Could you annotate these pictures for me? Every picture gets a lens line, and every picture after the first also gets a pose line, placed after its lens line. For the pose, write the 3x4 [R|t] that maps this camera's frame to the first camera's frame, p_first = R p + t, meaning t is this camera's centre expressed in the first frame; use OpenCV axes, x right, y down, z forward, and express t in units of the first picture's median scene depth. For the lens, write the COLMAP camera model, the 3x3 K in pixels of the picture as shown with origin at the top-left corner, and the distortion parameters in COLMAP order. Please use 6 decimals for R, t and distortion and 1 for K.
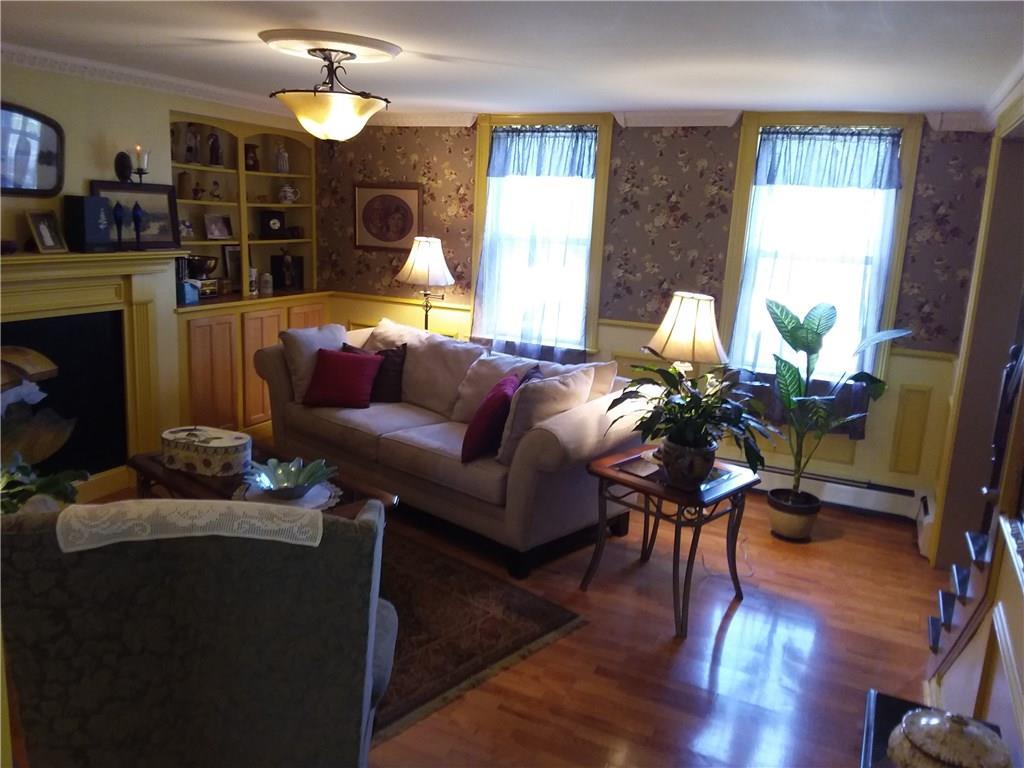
lens RADIAL K [[873.1, 0, 512.0], [0, 873.1, 384.0], [0, 0, 1]] dist [0.143516, -0.184611]
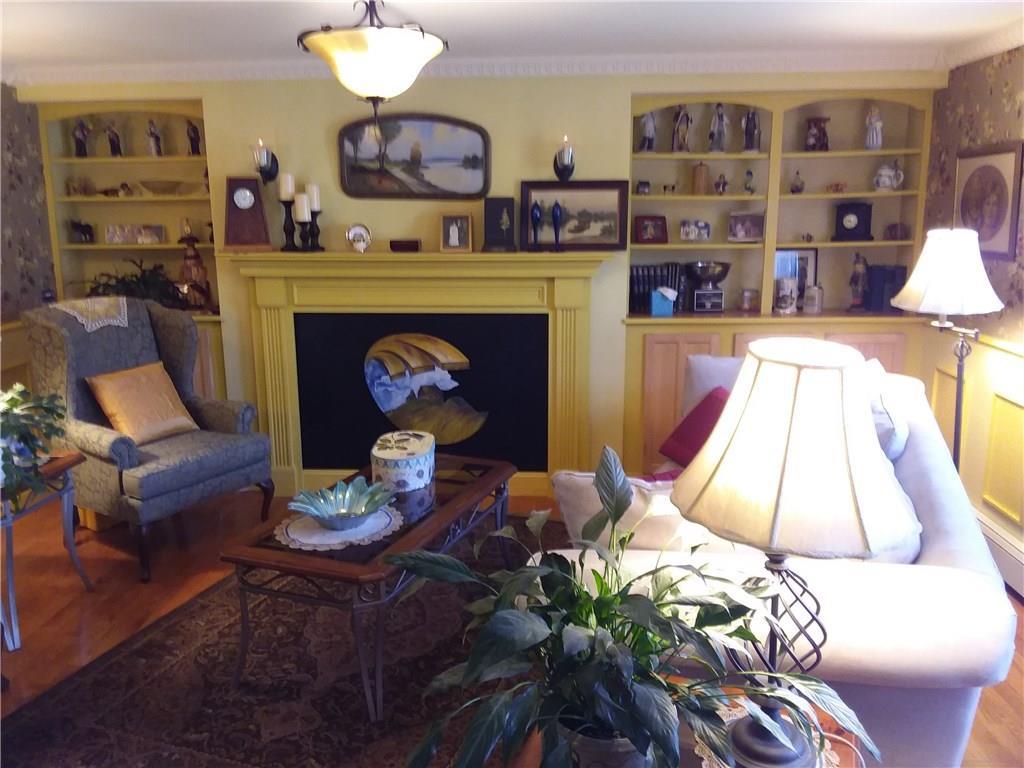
lens RADIAL K [[873.1, 0, 512.0], [0, 873.1, 384.0], [0, 0, 1]] dist [0.143516, -0.184611]
pose [[0.331094, 0.143046, -0.932692, 0.450906], [-0.167232, 0.981691, 0.091196, -0.088437], [0.928660, 0.125782, 0.348954, 0.643334]]
